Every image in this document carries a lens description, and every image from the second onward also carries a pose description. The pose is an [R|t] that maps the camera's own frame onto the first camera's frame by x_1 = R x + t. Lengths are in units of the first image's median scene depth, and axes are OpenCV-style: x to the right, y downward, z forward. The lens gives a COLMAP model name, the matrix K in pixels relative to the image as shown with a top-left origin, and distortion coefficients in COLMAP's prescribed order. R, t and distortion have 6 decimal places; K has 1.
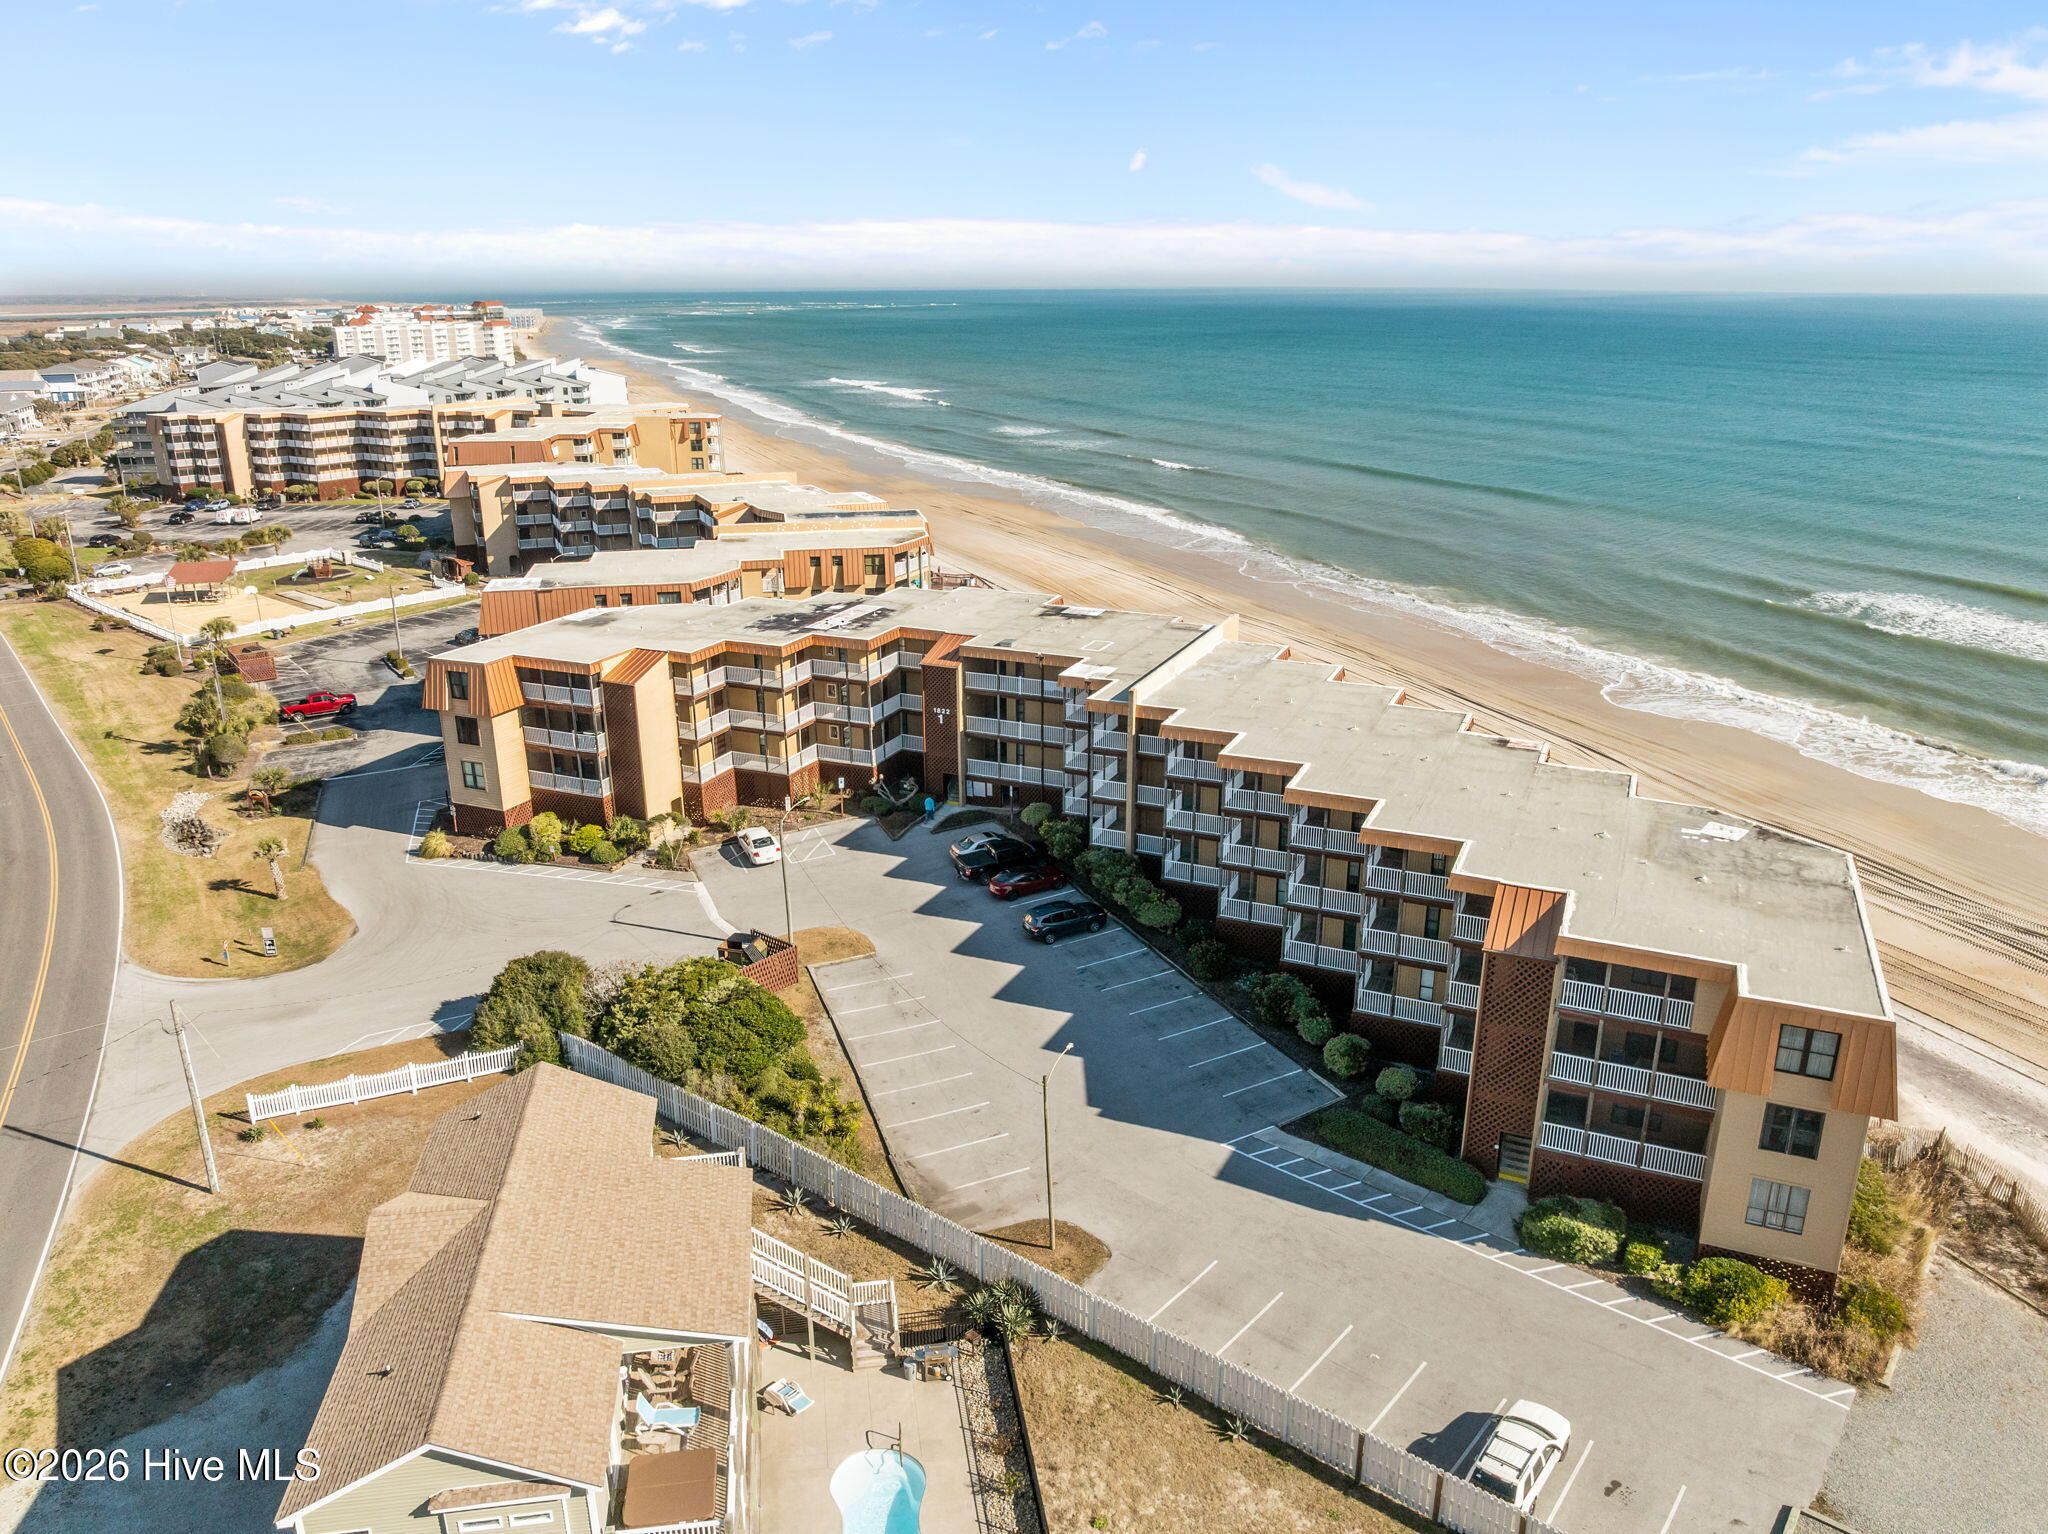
lens RADIAL K [[1425.5, 0, 1024.0], [0, 1425.5, 767.0], [0, 0, 1]] dist [-0.033983, -0.002180]
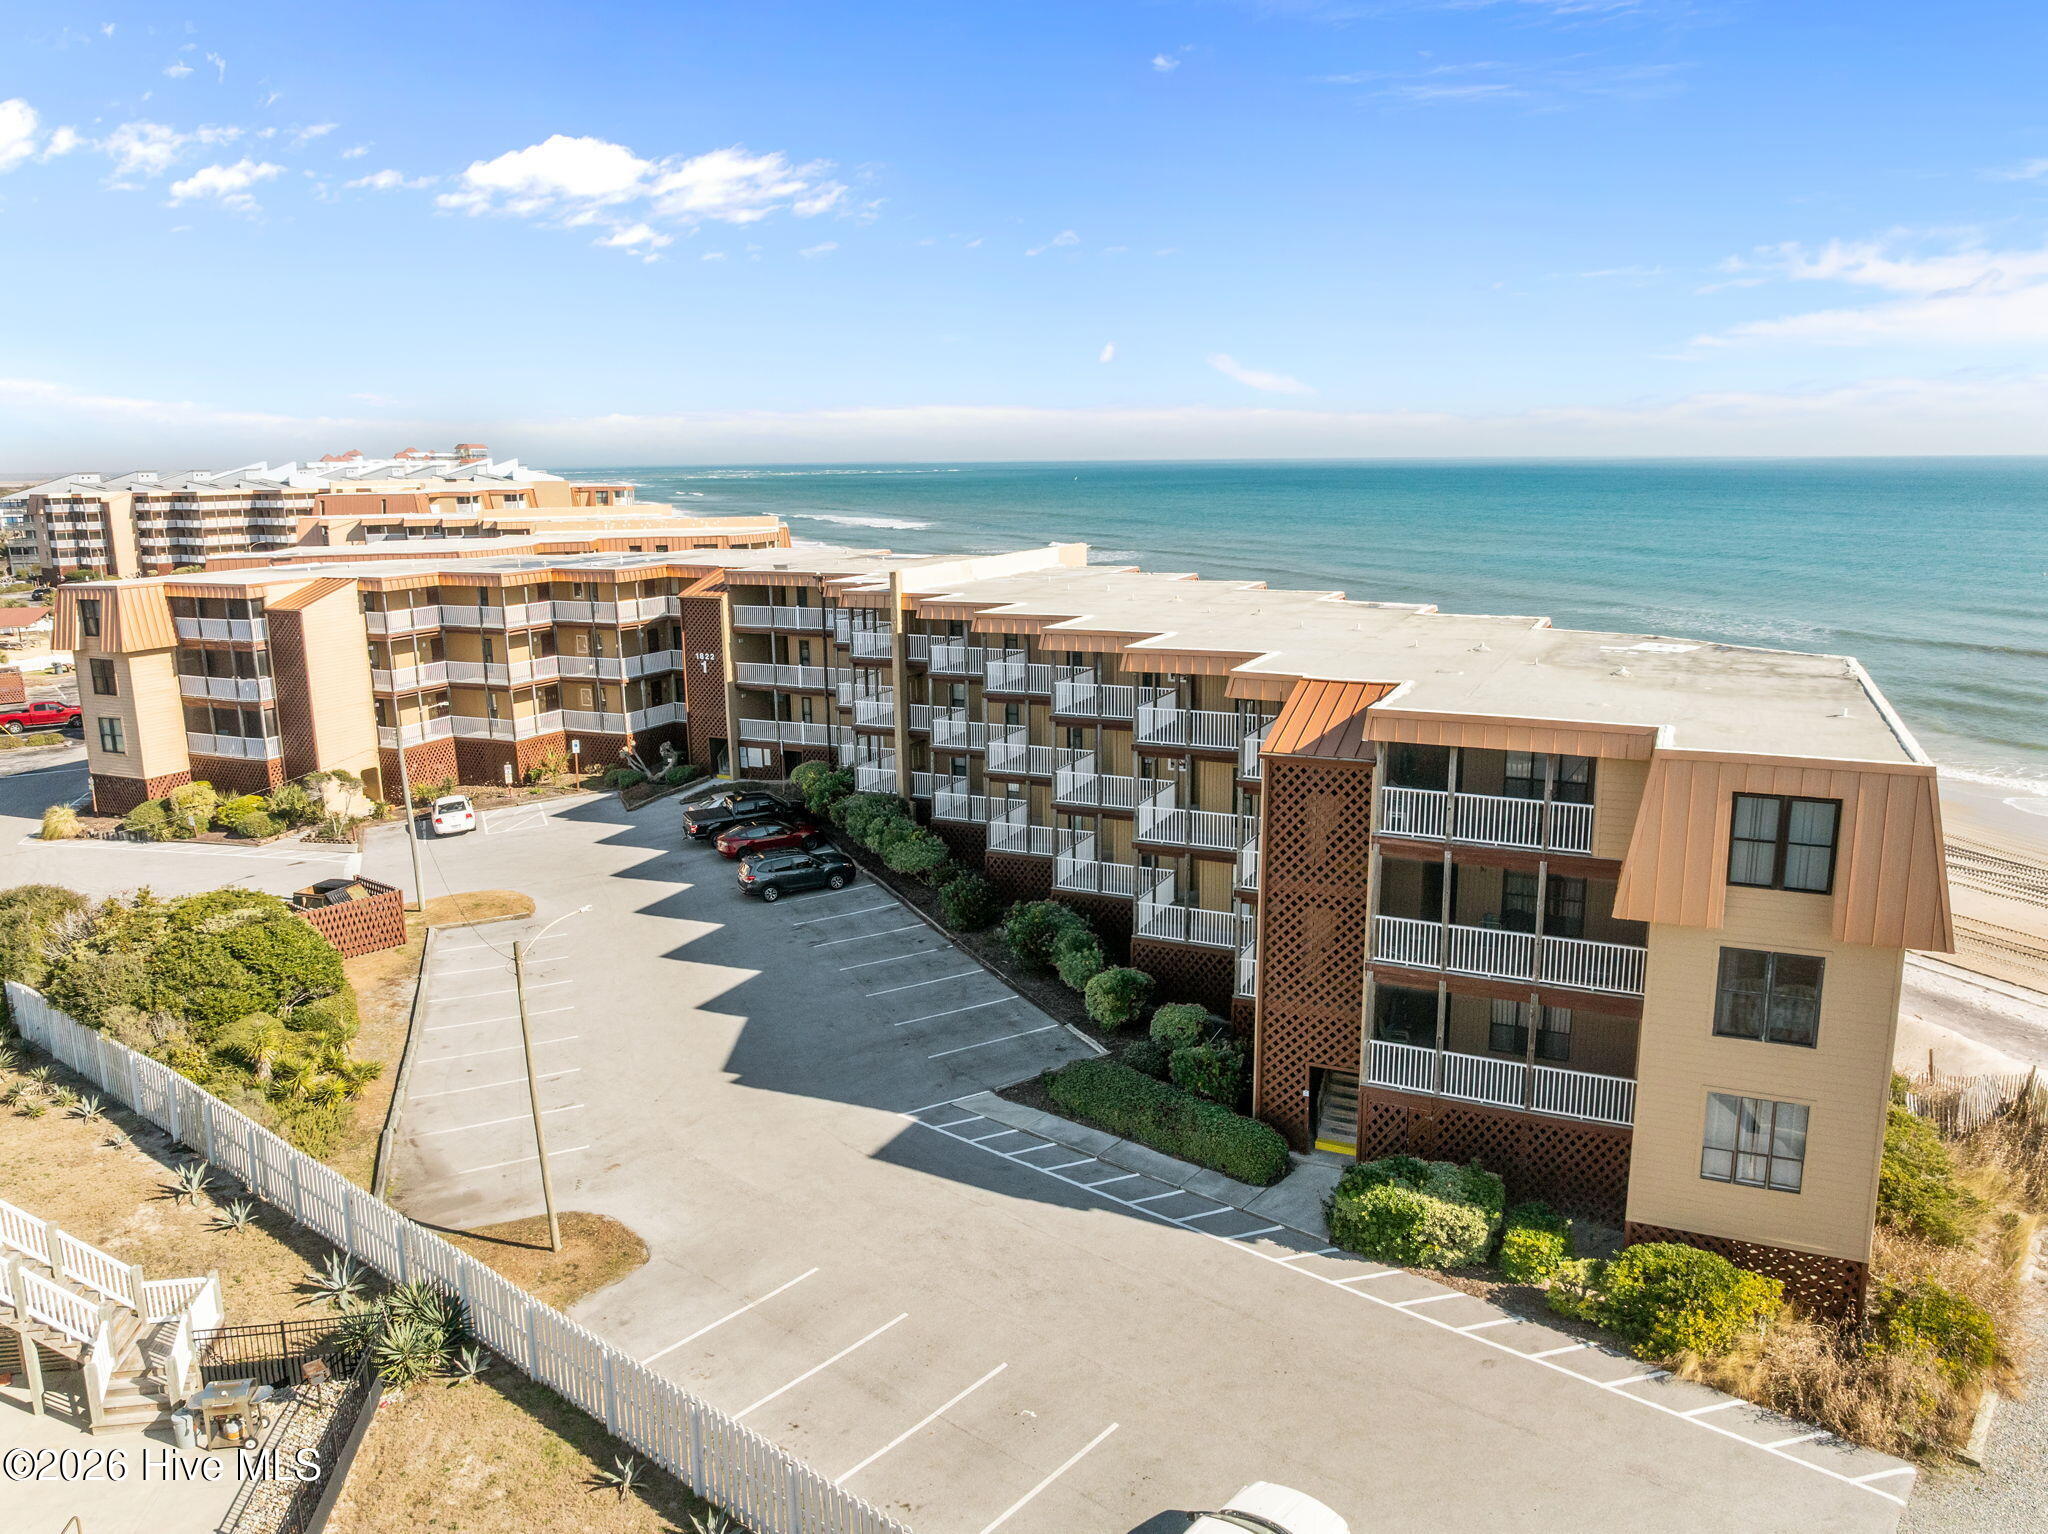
lens RADIAL K [[1454.3, 0, 1024.0], [0, 1454.3, 767.0], [0, 0, 1]] dist [-0.034707, 0.003087]
pose [[0.999960, -0.005075, -0.007299, 0.215616], [0.004206, 0.993419, -0.114460, 0.198223], [0.007832, 0.114425, 0.993401, 0.354060]]
